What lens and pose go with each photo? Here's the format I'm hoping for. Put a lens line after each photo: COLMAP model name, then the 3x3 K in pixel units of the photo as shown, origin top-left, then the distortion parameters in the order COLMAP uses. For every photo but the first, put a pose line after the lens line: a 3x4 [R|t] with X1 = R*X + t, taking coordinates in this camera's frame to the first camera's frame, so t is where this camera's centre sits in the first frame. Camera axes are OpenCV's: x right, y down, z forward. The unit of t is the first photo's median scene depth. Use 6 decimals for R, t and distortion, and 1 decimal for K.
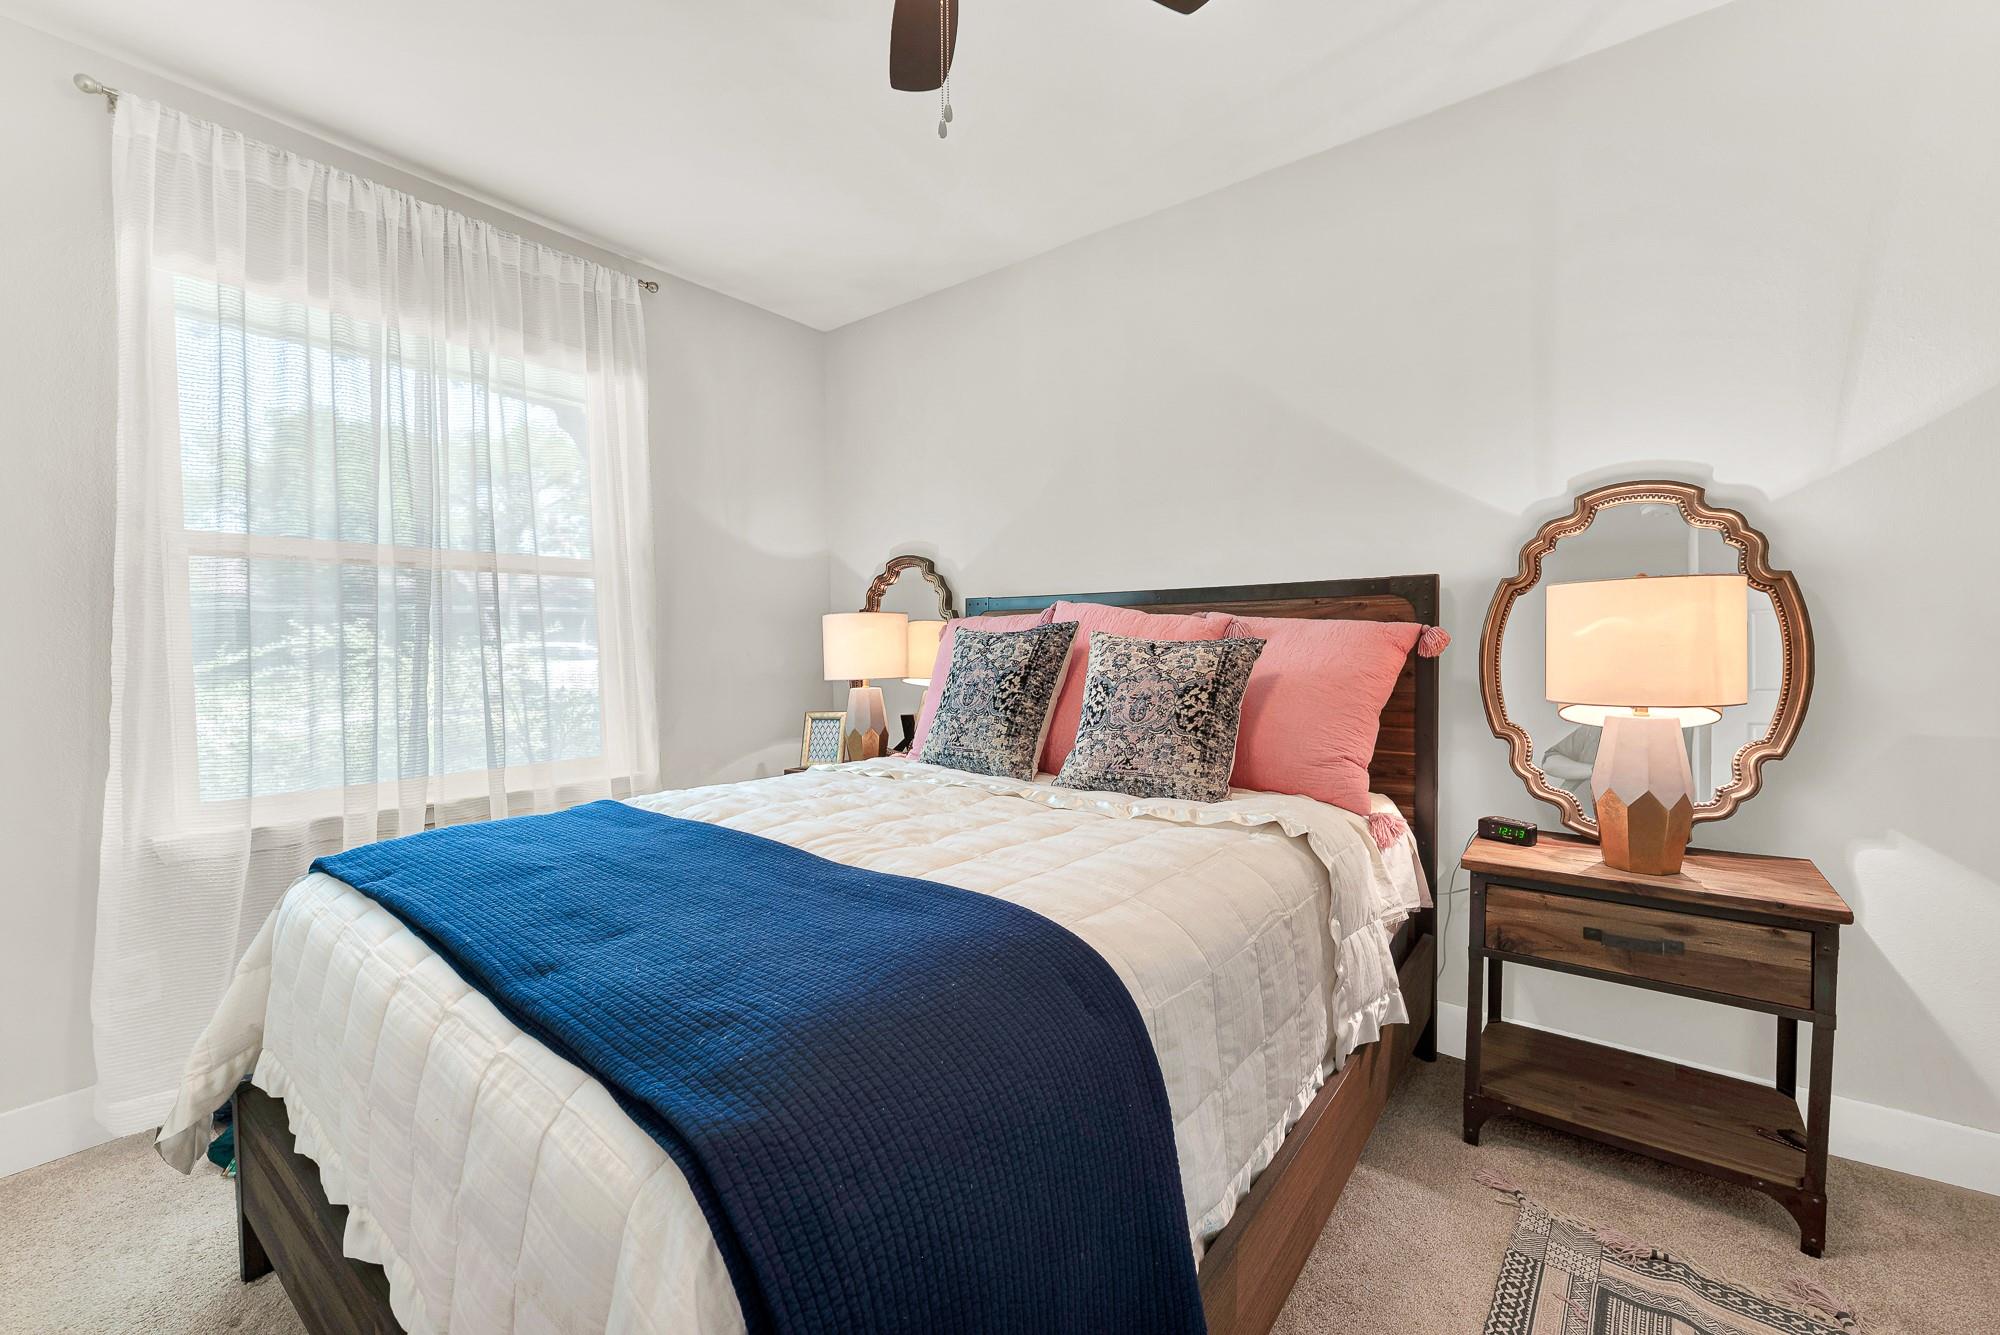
lens RADIAL K [[804.6, 0, 1000.0], [0, 804.6, 667.5], [0, 0, 1]] dist [-0.001280, -0.000121]
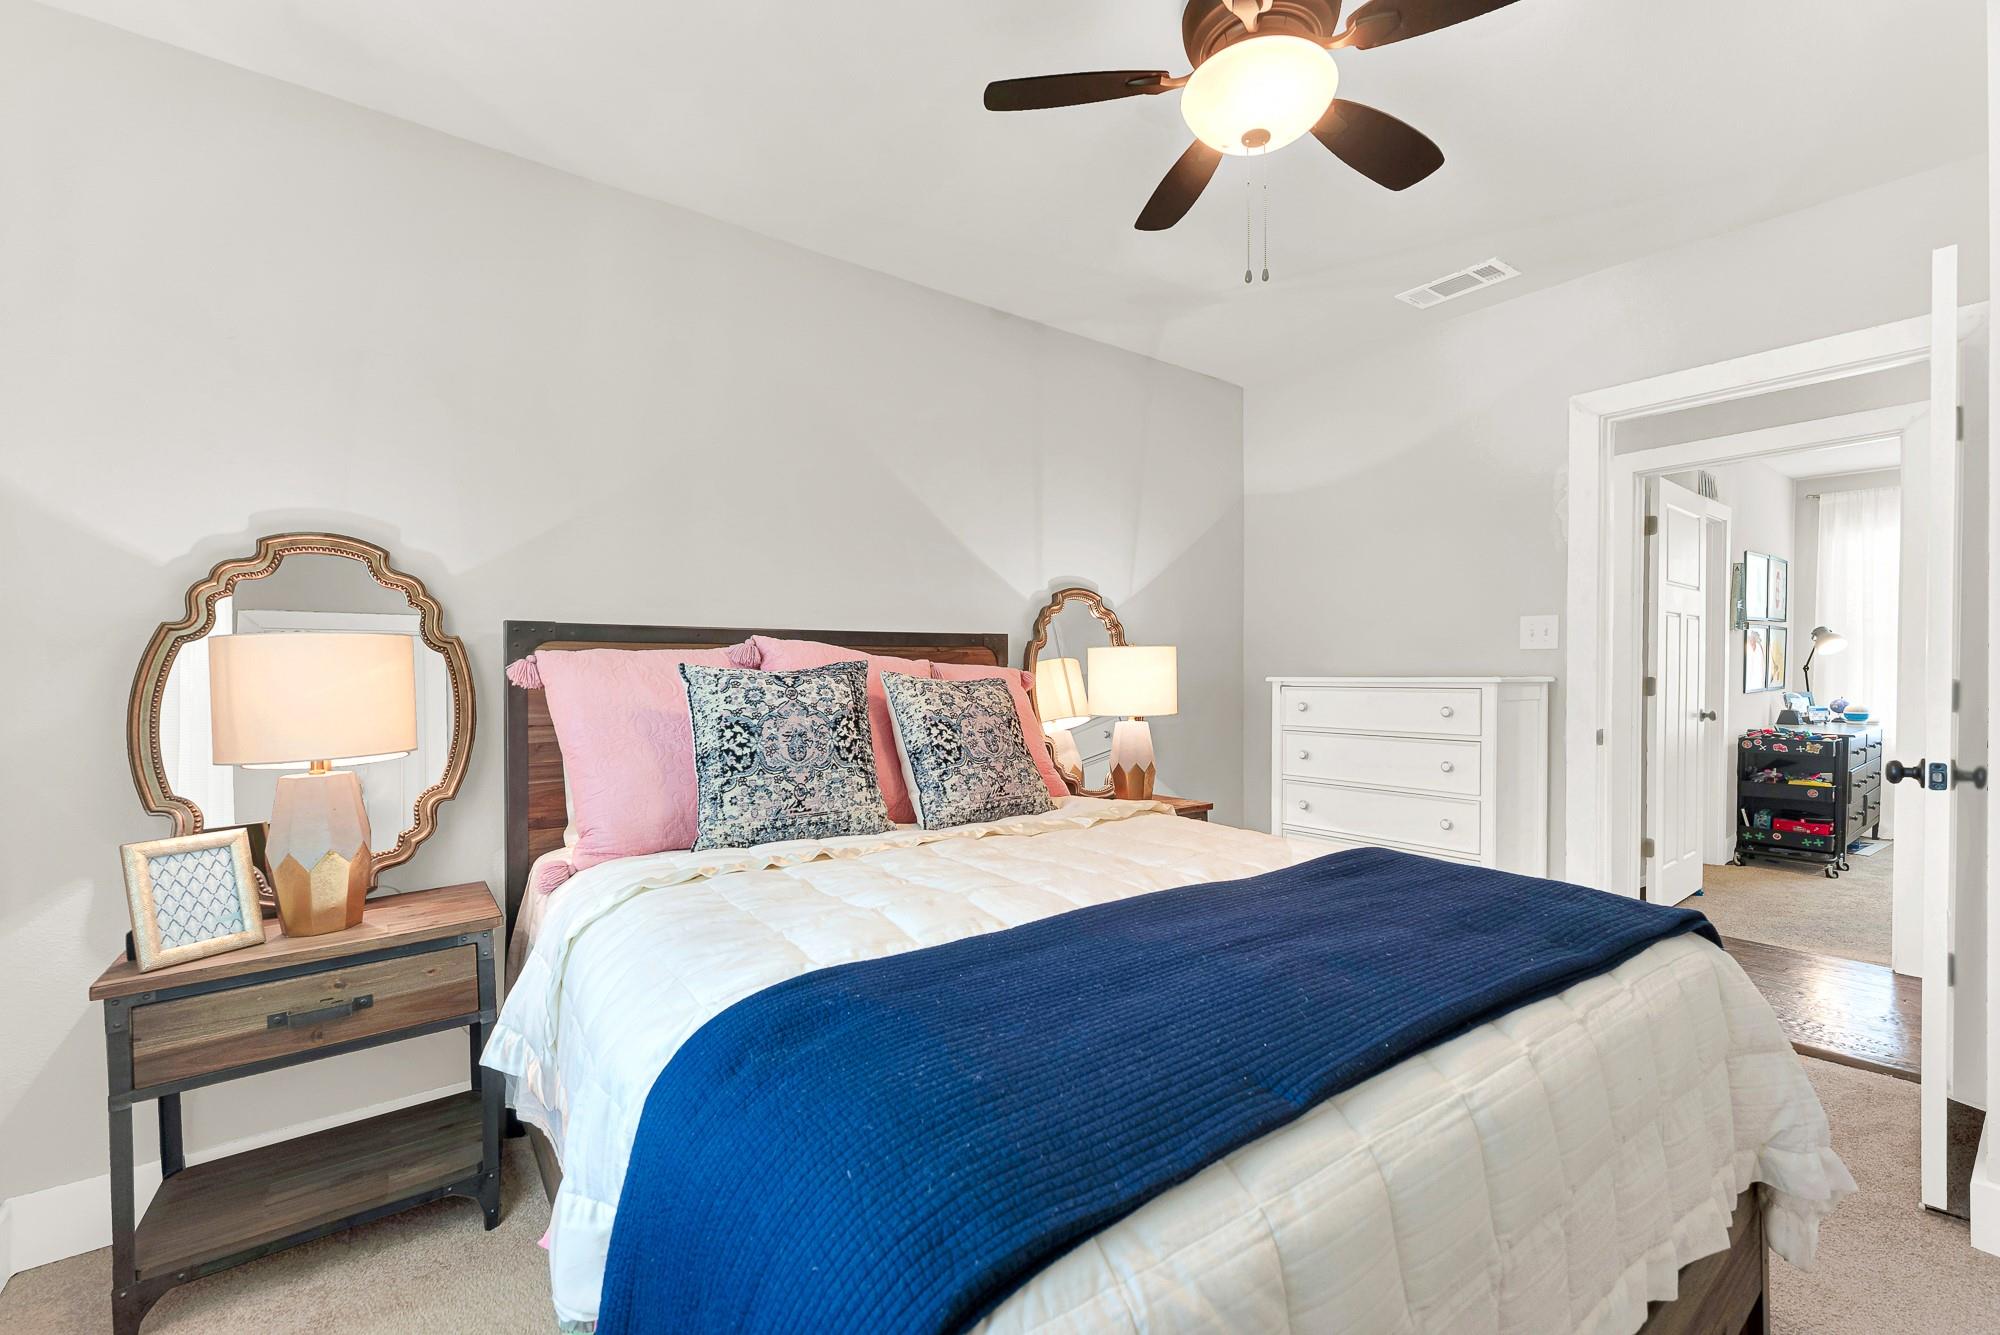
lens RADIAL K [[810.3, 0, 1002.5], [0, 810.3, 692.0], [0, 0, 1]] dist [0.001054, 0.000047]
pose [[0.153606, -0.001551, 0.988131, -0.691948], [0.042939, 0.999065, -0.005107, 0.003690], [-0.987199, 0.043214, 0.153529, 0.600748]]
